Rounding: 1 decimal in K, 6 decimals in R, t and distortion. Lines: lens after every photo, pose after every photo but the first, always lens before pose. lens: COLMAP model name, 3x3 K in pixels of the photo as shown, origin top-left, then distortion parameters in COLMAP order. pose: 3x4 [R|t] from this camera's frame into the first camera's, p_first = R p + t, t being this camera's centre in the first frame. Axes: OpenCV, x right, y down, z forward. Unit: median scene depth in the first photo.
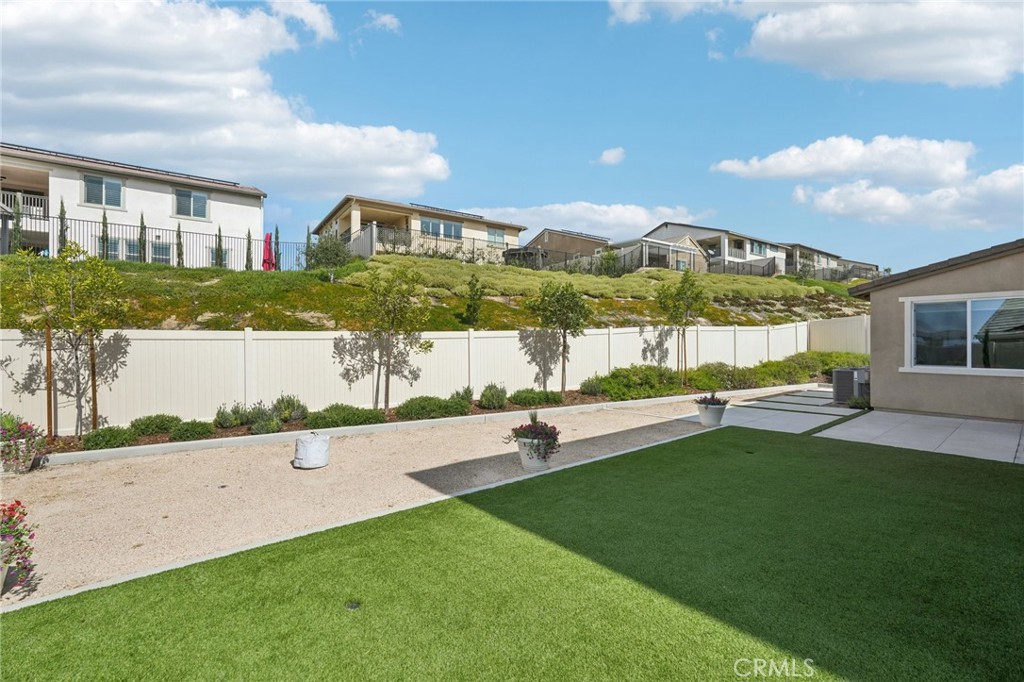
lens RADIAL K [[448.0, 0, 509.9], [0, 448.0, 343.7], [0, 0, 1]] dist [-0.000525, 0.002527]
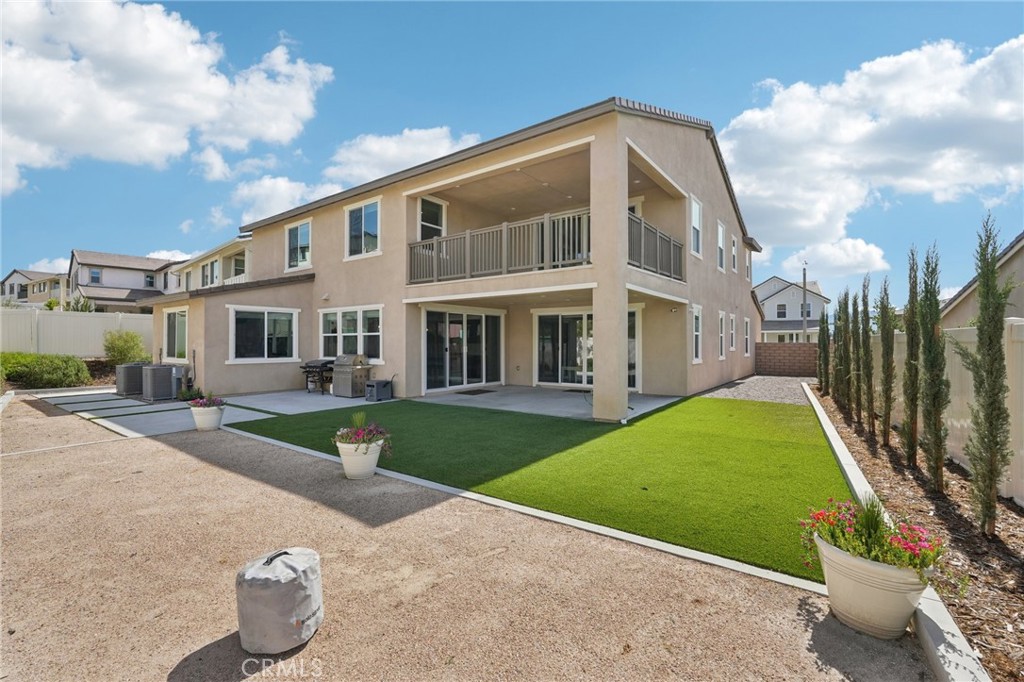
lens RADIAL K [[448.0, 0, 513.4], [0, 448.0, 341.8], [0, 0, 1]] dist [-0.000525, 0.002527]
pose [[-0.228344, 0.001579, 0.973579, -0.694855], [0.001211, 0.999998, -0.001338, 0.004224], [-0.973580, 0.000874, -0.228345, 0.689737]]
